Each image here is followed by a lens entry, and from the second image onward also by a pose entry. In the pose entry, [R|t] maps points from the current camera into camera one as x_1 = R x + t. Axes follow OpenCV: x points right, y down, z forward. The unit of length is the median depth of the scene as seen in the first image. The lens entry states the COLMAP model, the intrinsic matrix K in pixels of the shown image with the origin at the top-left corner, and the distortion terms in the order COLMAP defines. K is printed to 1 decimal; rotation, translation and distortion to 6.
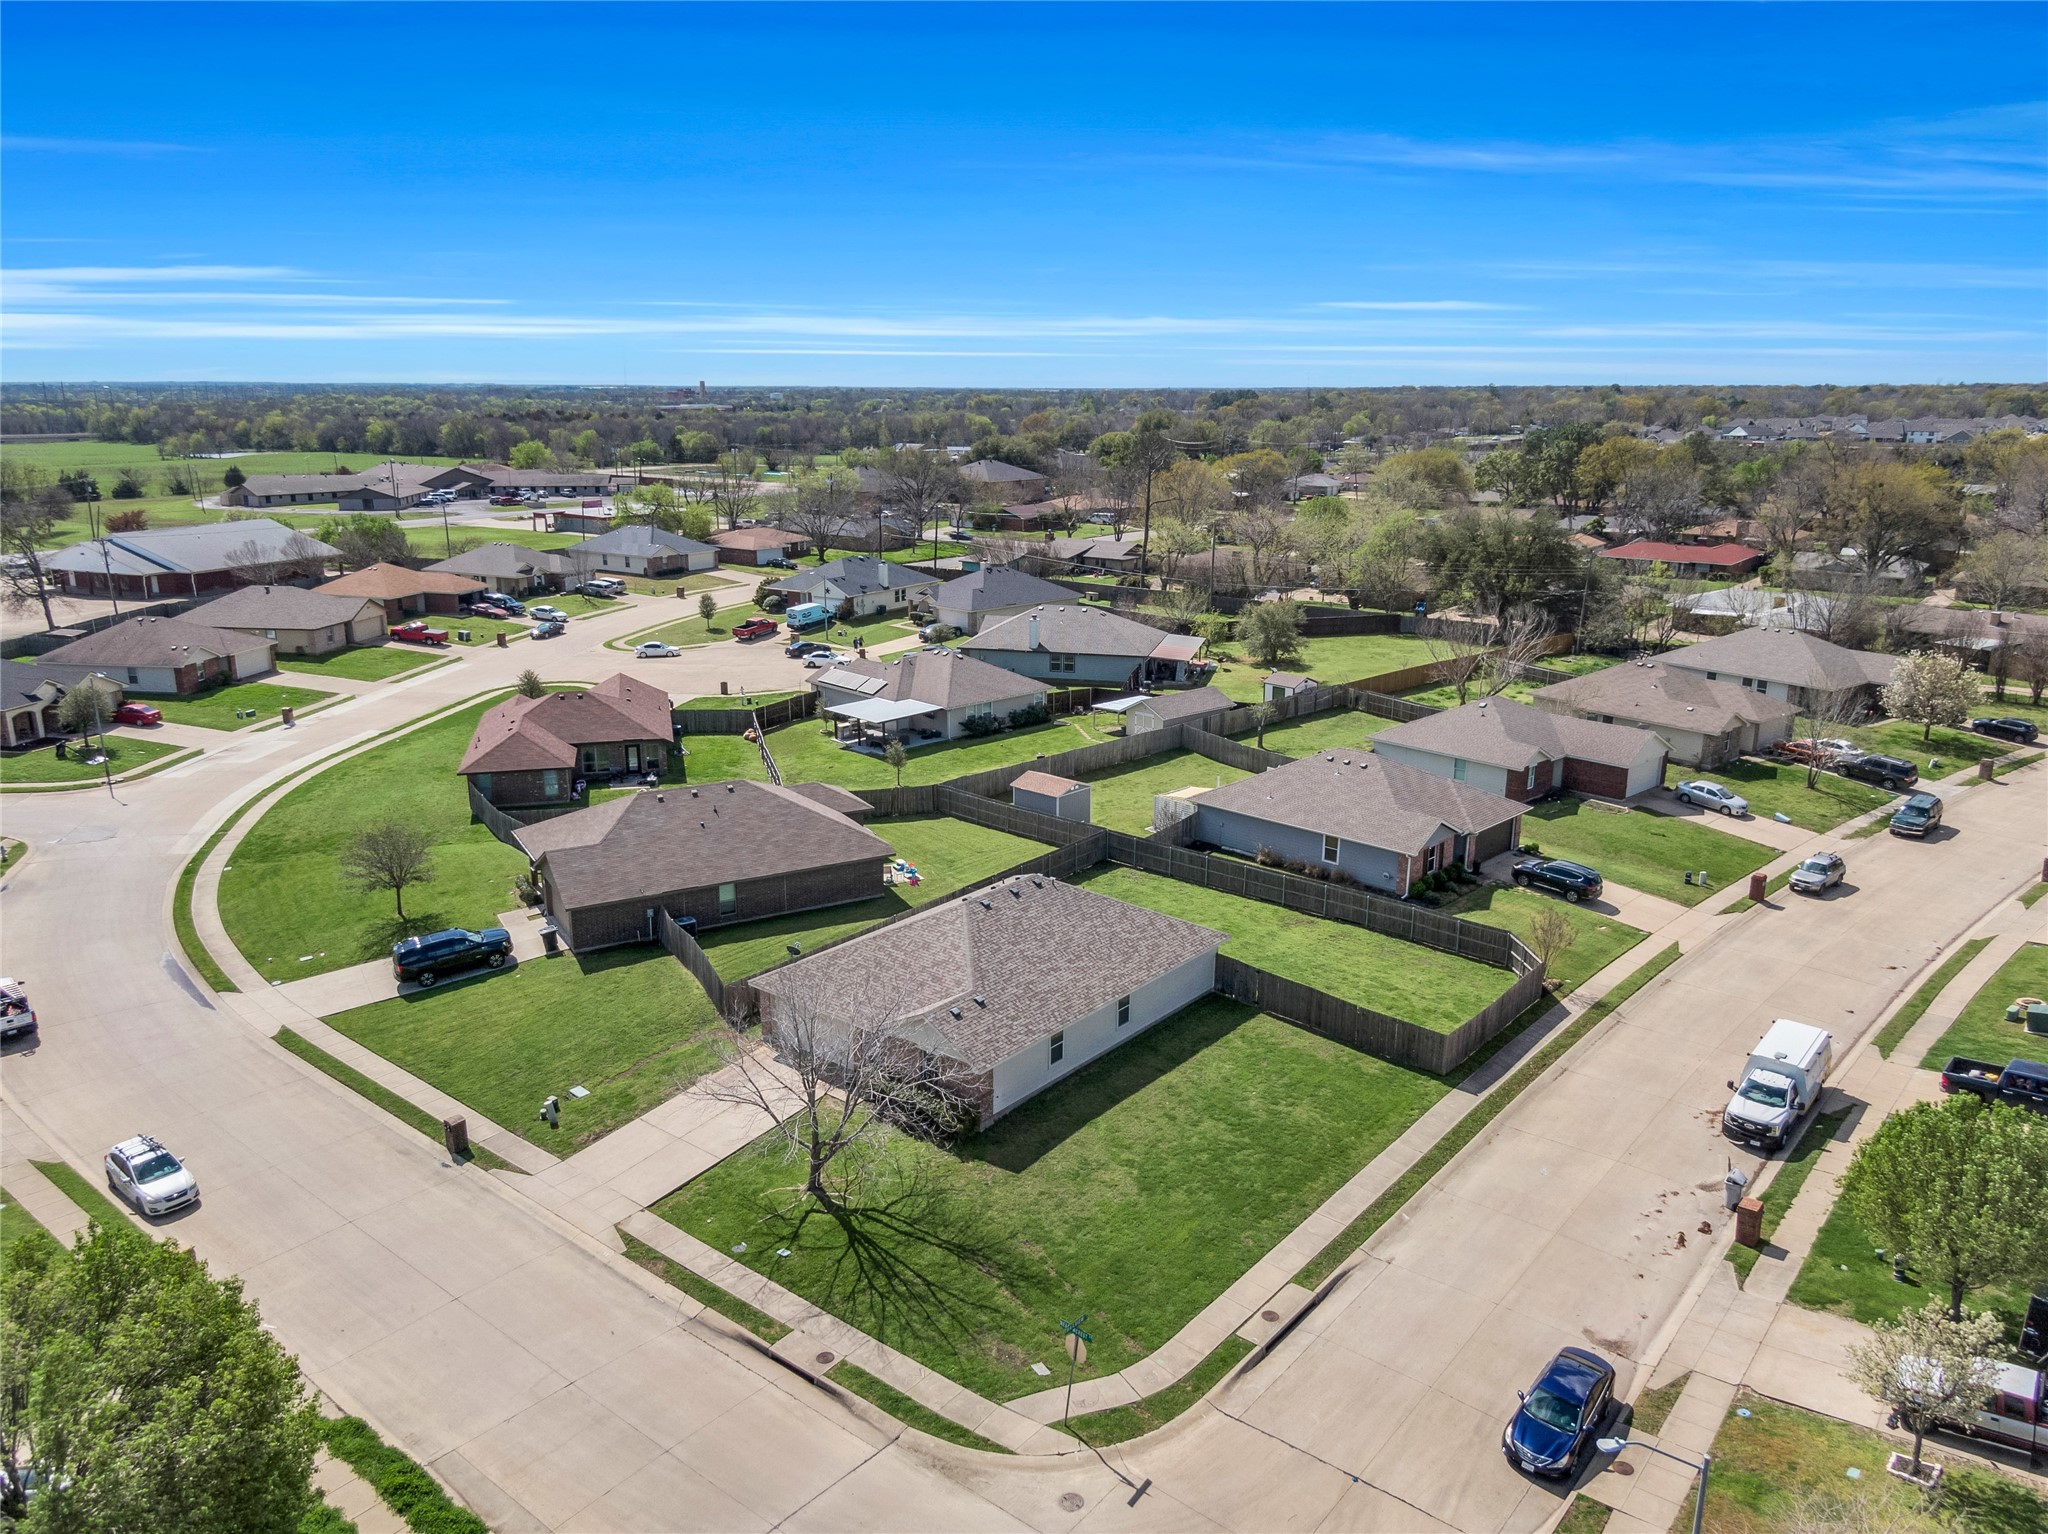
lens RADIAL K [[1451.4, 0, 1024.0], [0, 1451.4, 767.0], [0, 0, 1]] dist [0.036455, -0.053556]
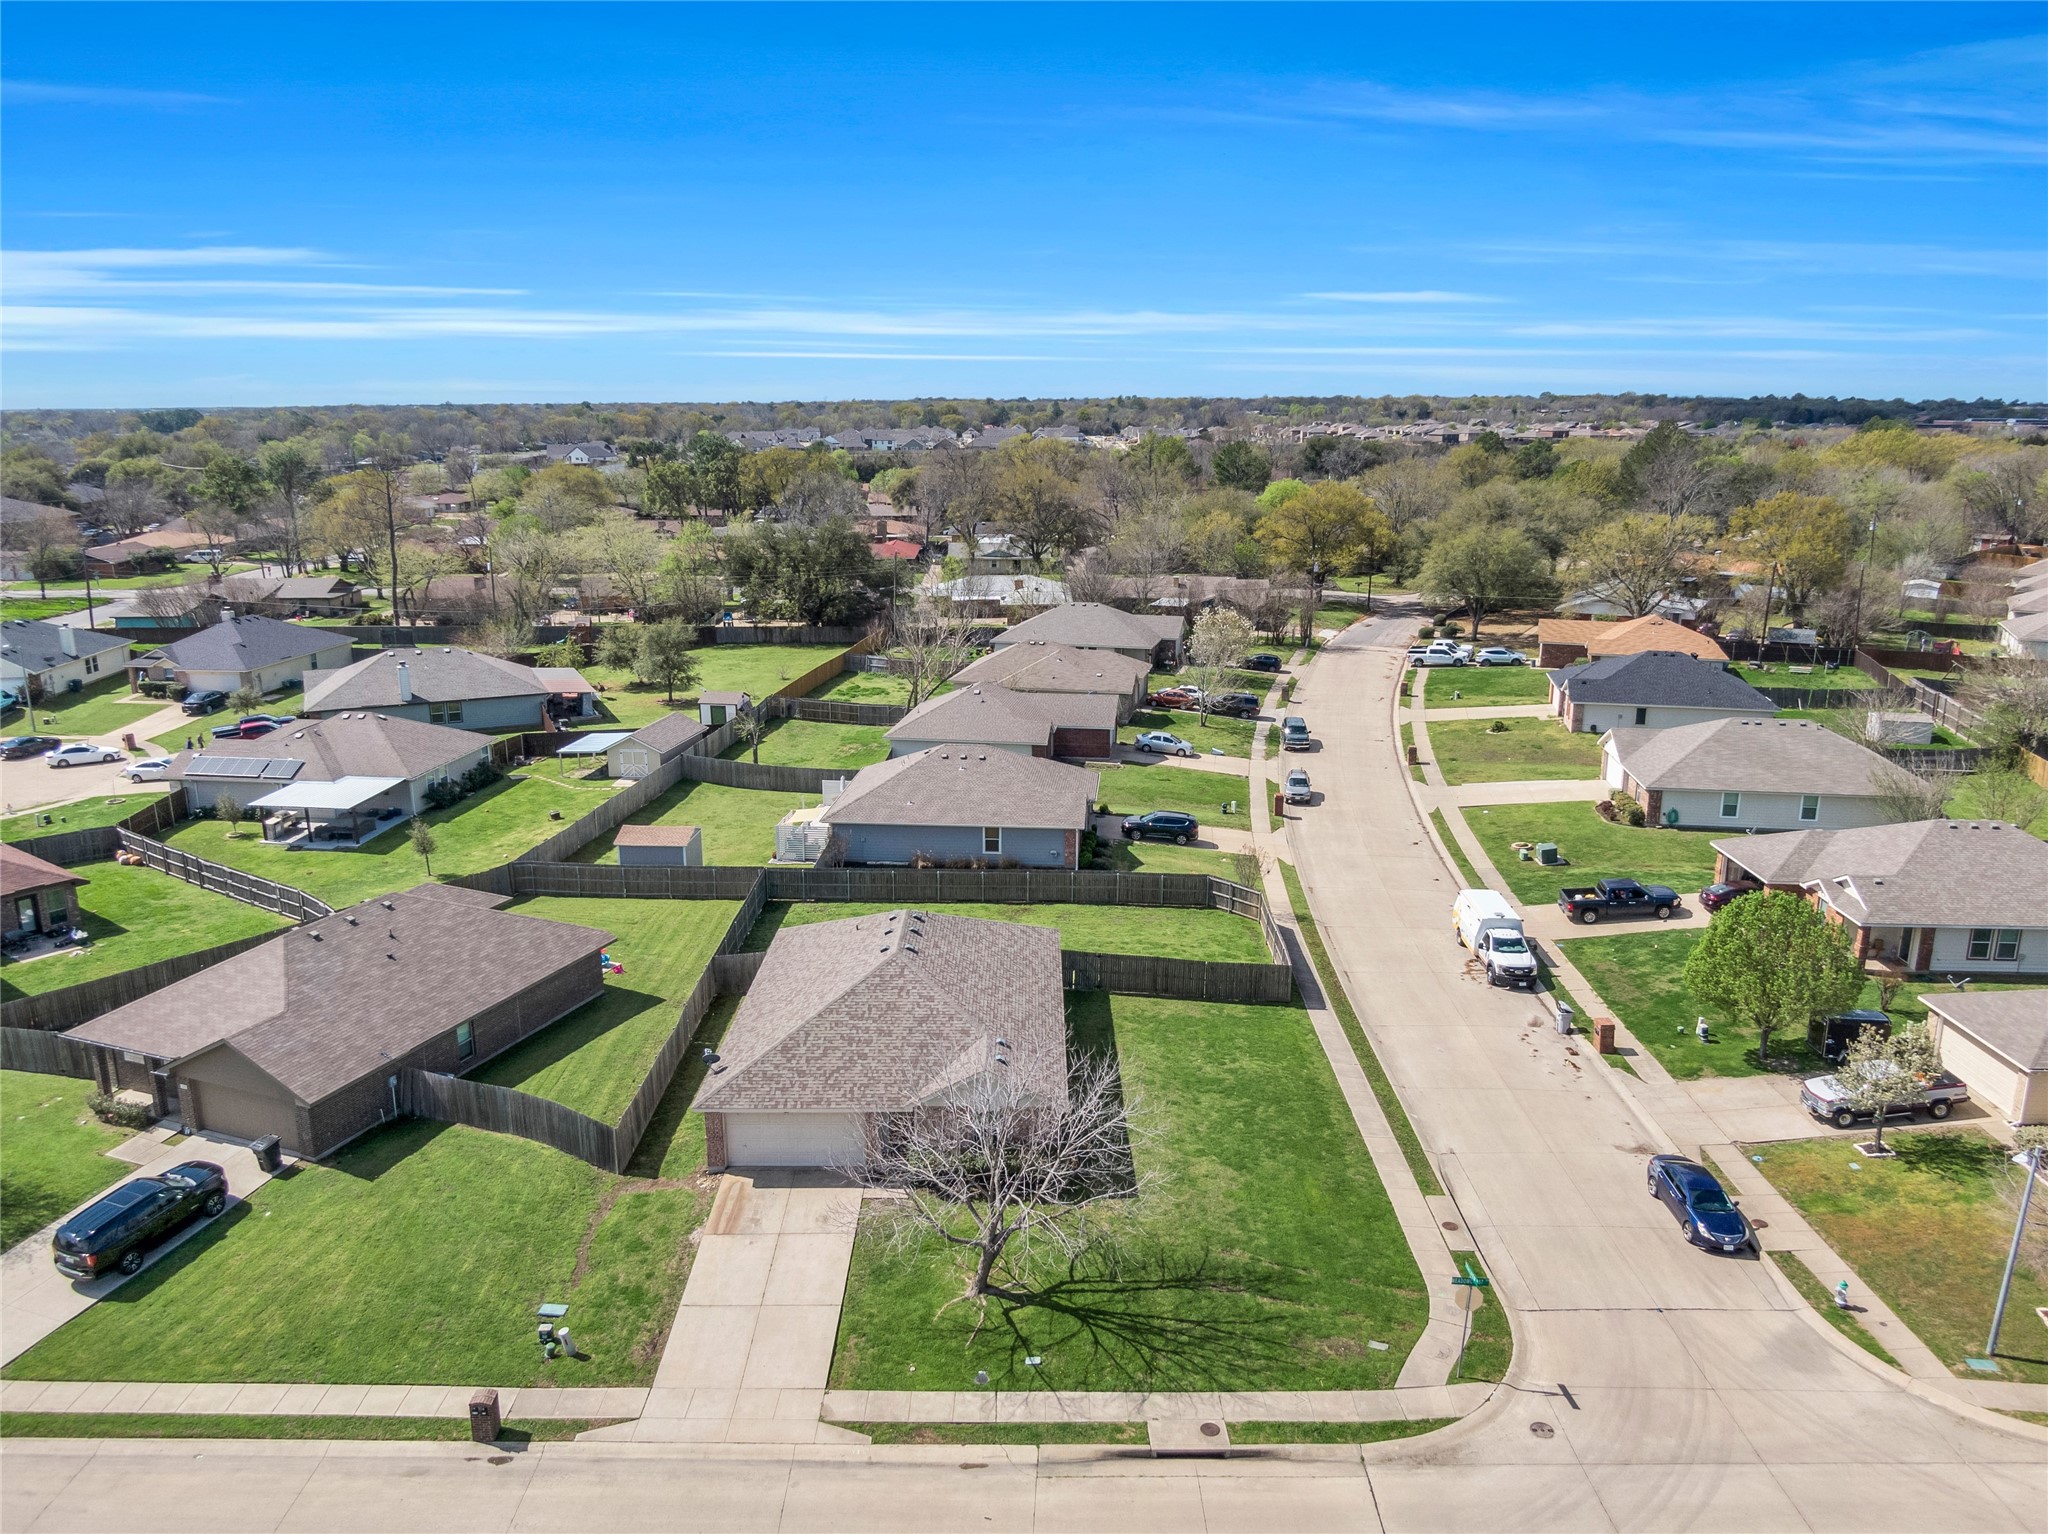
lens RADIAL K [[1451.4, 0, 1024.0], [0, 1451.4, 767.0], [0, 0, 1]] dist [0.036455, -0.053556]
pose [[0.780666, -0.156464, 0.605045, -0.634513], [0.163313, 0.985586, 0.044154, -0.059802], [-0.603232, 0.064342, 0.794966, 0.272845]]
